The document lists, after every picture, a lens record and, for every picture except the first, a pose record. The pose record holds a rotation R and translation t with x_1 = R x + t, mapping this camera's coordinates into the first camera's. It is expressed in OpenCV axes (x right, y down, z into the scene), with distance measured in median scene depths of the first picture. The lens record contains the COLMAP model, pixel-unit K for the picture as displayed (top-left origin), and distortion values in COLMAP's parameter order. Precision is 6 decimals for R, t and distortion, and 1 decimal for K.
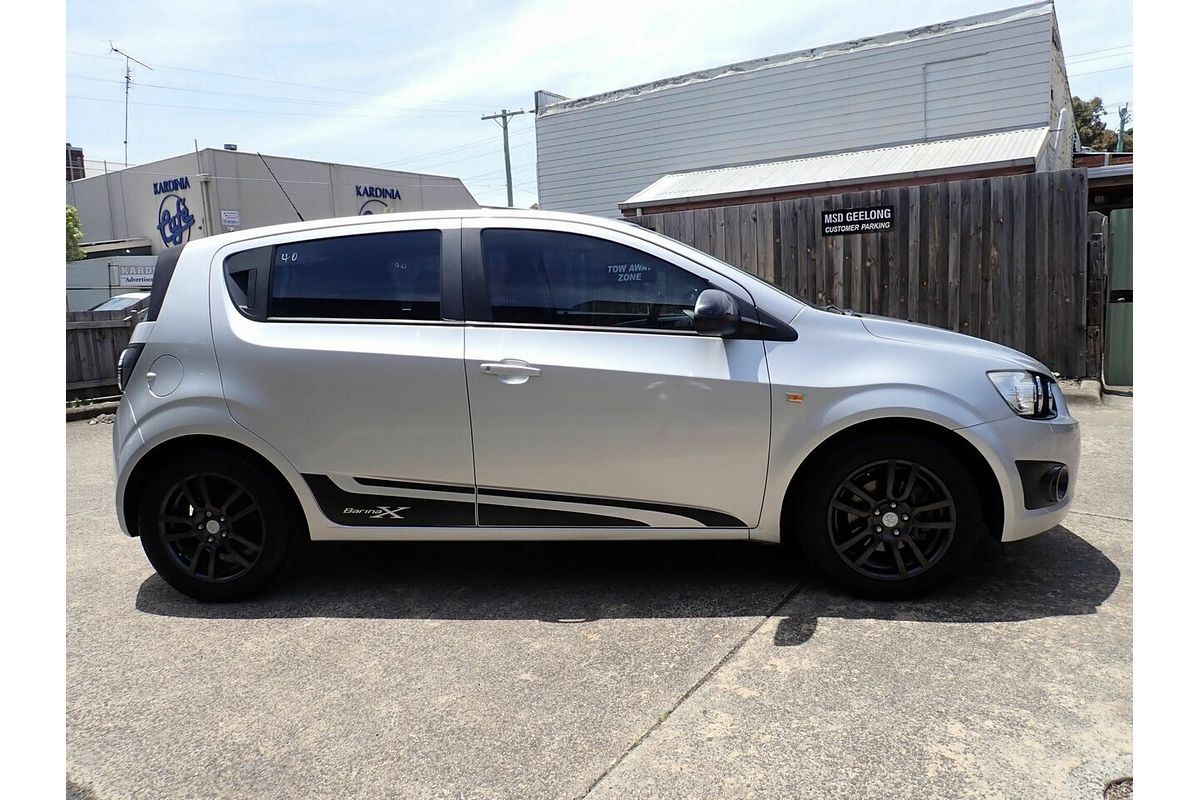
lens RADIAL K [[779.9, 0, 600.0], [0, 779.9, 400.0], [0, 0, 1]] dist [-0.012825, -0.000984]
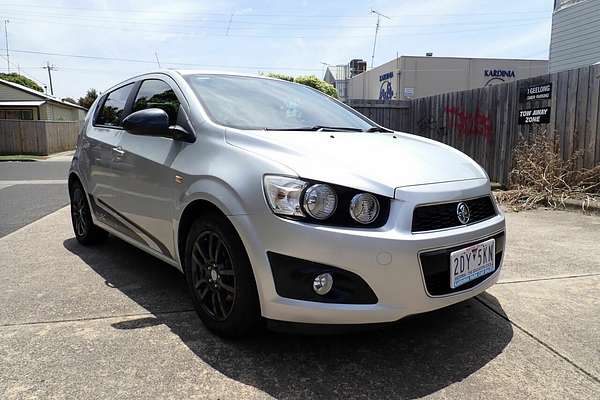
lens RADIAL K [[438.1, 0, 300.0], [0, 438.1, 200.0], [0, 0, 1]] dist [-0.010077, -0.004140]
pose [[0.710455, 0.128774, -0.691860, 1.066113], [-0.121107, 0.990821, 0.060057, -0.046069], [0.693243, 0.041122, 0.719529, 0.578376]]
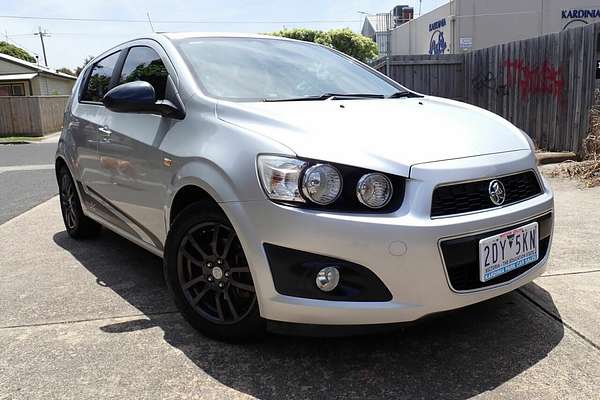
lens RADIAL K [[521.0, 0, 300.0], [0, 521.0, 200.0], [0, 0, 1]] dist [-0.000915, -0.013640]
pose [[0.661364, 0.138710, -0.737128, 1.120661], [-0.088086, 0.990315, 0.107322, -0.058999], [0.744875, -0.006048, 0.667176, 0.606063]]
